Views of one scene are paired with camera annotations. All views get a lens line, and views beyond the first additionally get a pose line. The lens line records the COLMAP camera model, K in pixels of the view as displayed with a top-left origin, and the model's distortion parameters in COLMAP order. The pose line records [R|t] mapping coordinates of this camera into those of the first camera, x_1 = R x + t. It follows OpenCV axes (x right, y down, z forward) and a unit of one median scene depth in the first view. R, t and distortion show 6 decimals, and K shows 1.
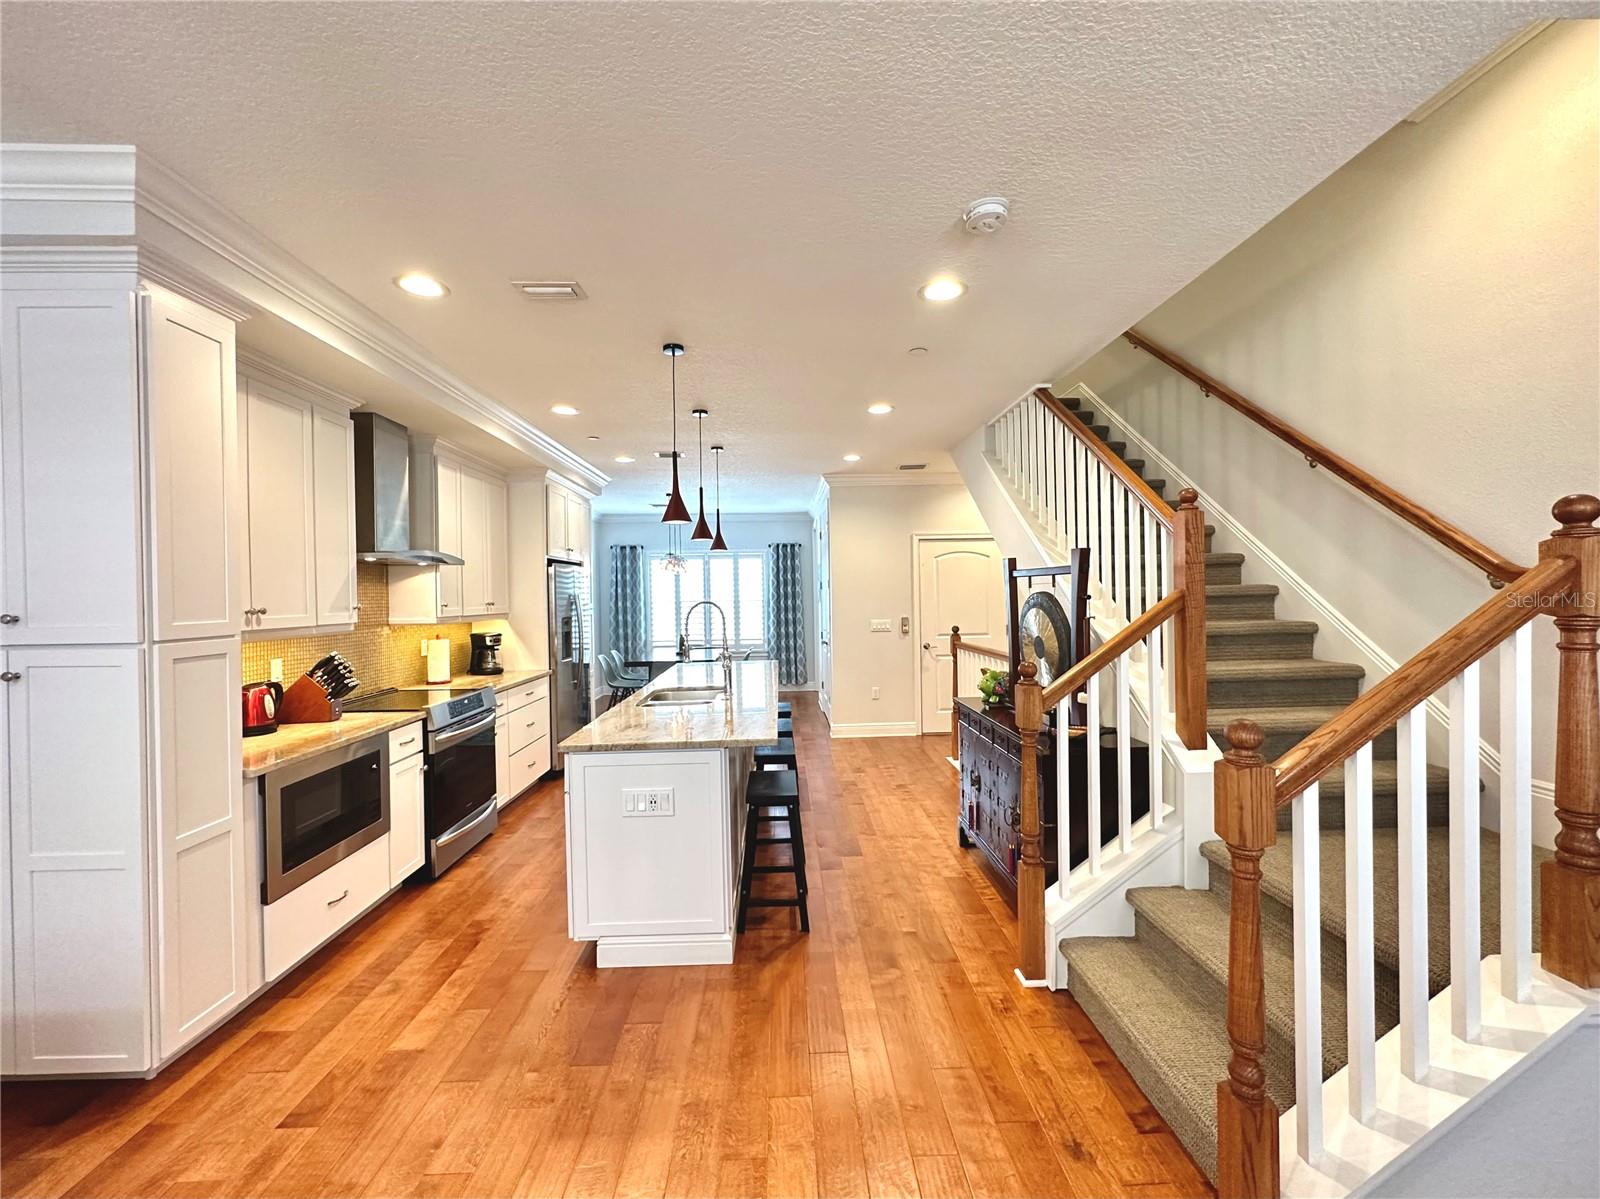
lens RADIAL K [[640.9, 0, 800.7], [0, 640.9, 597.6], [0, 0, 1]] dist [-0.005592, 0.001491]
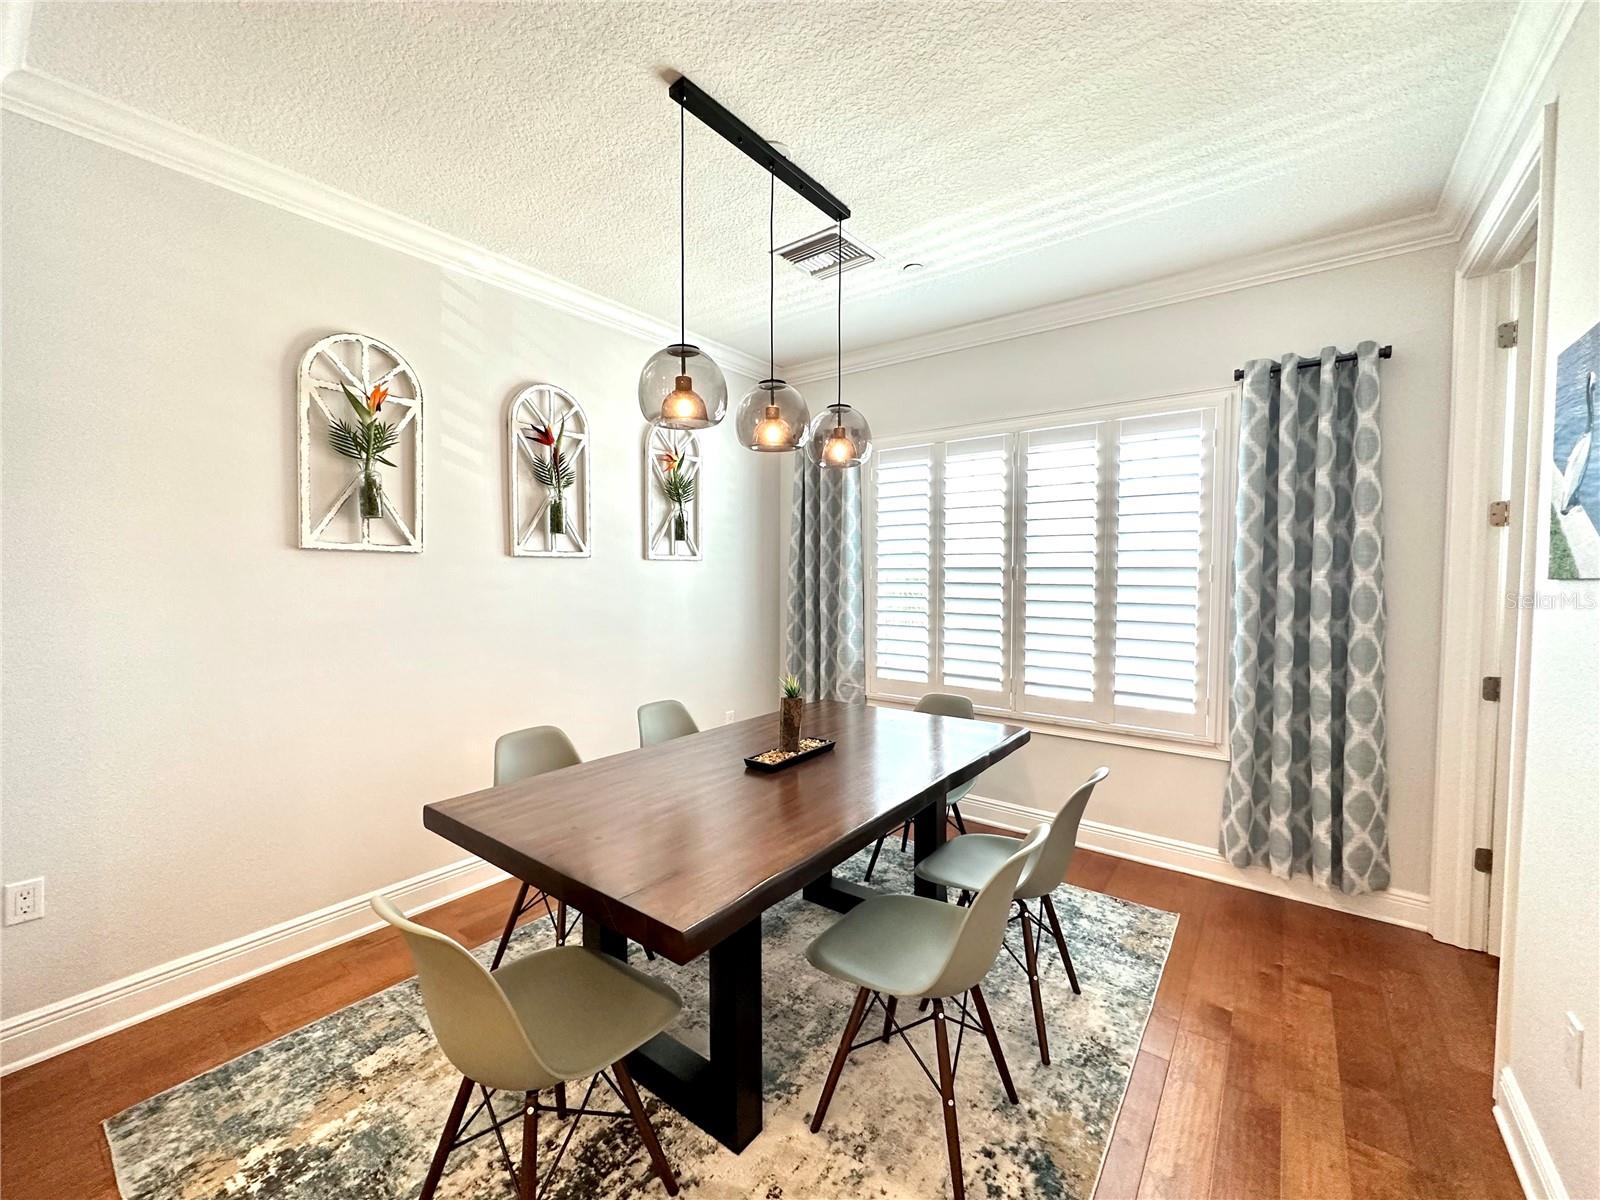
lens RADIAL K [[640.9, 0, 801.3], [0, 640.9, 598.5], [0, 0, 1]] dist [-0.005592, 0.001491]
pose [[0.775442, 0.043573, -0.629913, -0.016831], [-0.019438, 0.998791, 0.045160, 0.008179], [0.631119, -0.022775, 0.775352, 0.662604]]
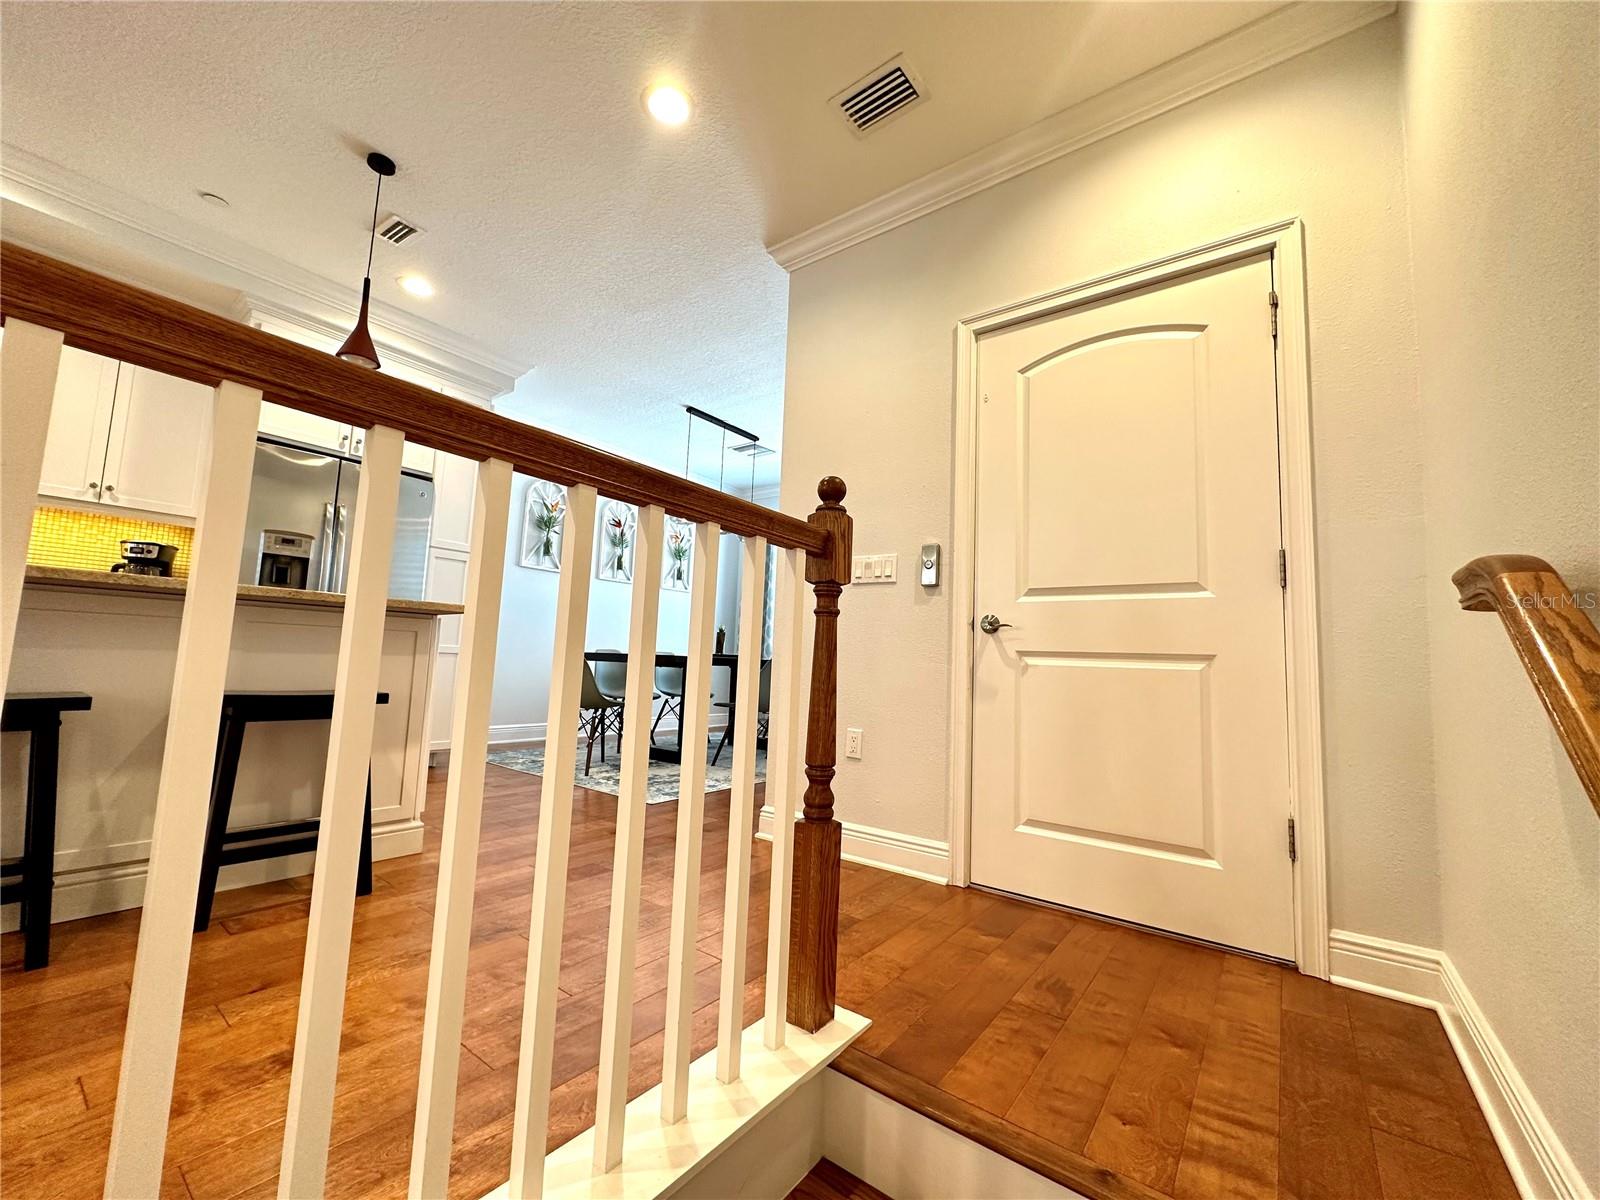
lens RADIAL K [[640.9, 0, 802.9], [0, 640.9, 598.6], [0, 0, 1]] dist [-0.005592, 0.001491]
pose [[0.780107, -0.013707, -0.625495, 0.228257], [-0.056591, 0.994116, -0.092363, 0.068286], [0.623081, 0.107450, 0.774742, 0.457768]]
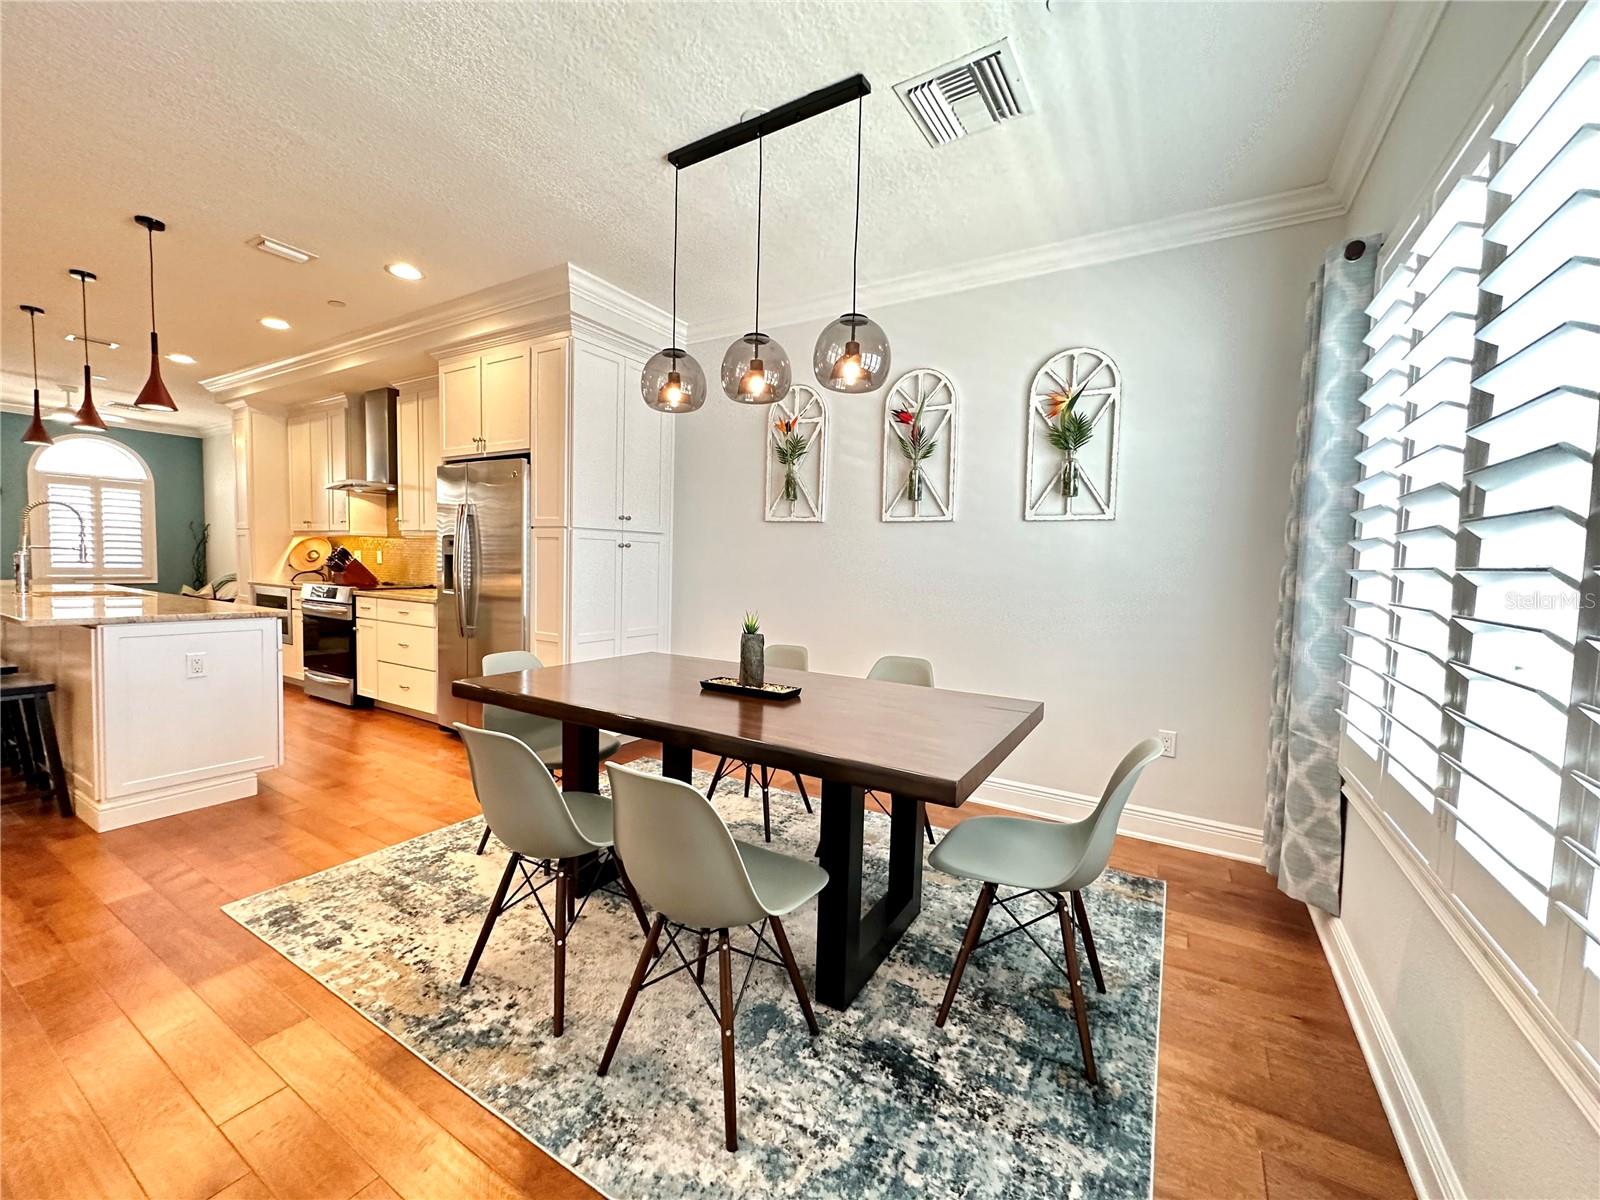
lens RADIAL K [[640.9, 0, 800.3], [0, 640.9, 599.8], [0, 0, 1]] dist [-0.005592, 0.001491]
pose [[-0.541332, 0.052816, -0.839148, 0.025354], [-0.022626, 0.996749, 0.077331, 0.021478], [0.840504, 0.060848, -0.538377, 0.962815]]
